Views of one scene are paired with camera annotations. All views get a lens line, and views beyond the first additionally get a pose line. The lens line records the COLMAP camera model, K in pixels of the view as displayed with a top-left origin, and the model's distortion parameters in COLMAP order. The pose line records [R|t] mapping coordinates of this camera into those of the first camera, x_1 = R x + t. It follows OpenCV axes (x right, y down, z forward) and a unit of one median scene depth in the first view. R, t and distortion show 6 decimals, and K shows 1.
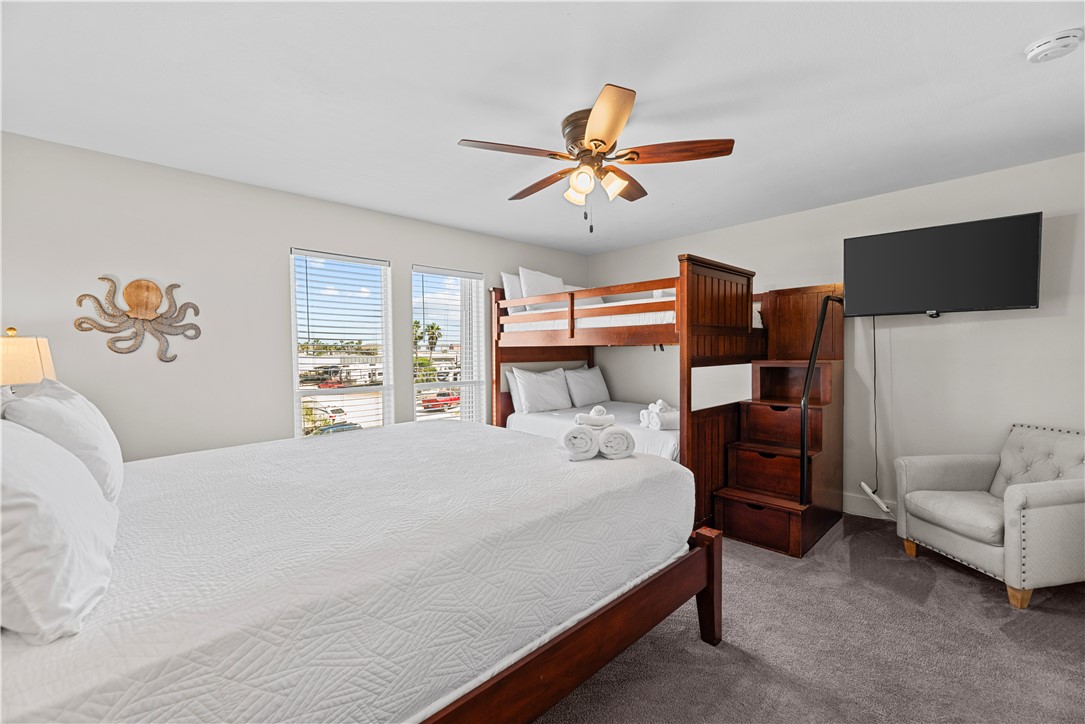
lens RADIAL K [[440.3, 0, 542.5], [0, 440.3, 362.0], [0, 0, 1]] dist [-0.010435, 0.000079]
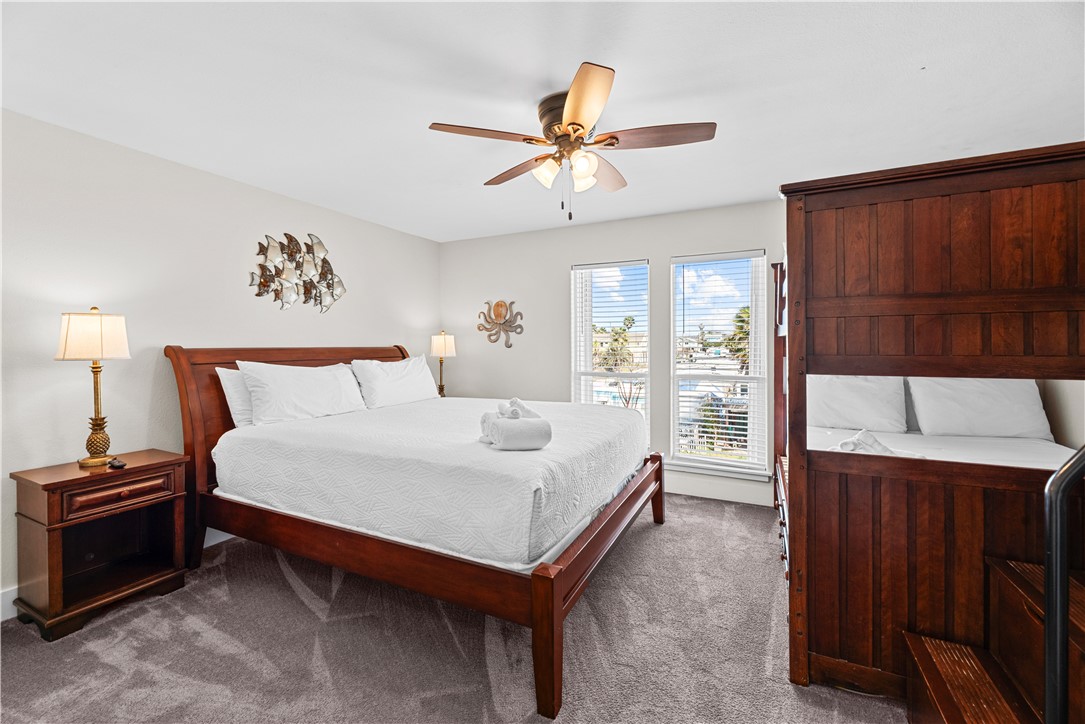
lens RADIAL K [[452.5, 0, 540.6], [0, 452.5, 343.6], [0, 0, 1]] dist [-0.000476, 0.000014]
pose [[0.349597, 0.006013, -0.936881, 0.886198], [-0.021348, 0.999771, -0.001549, -0.016014], [0.936657, 0.020542, 0.349646, 0.515431]]
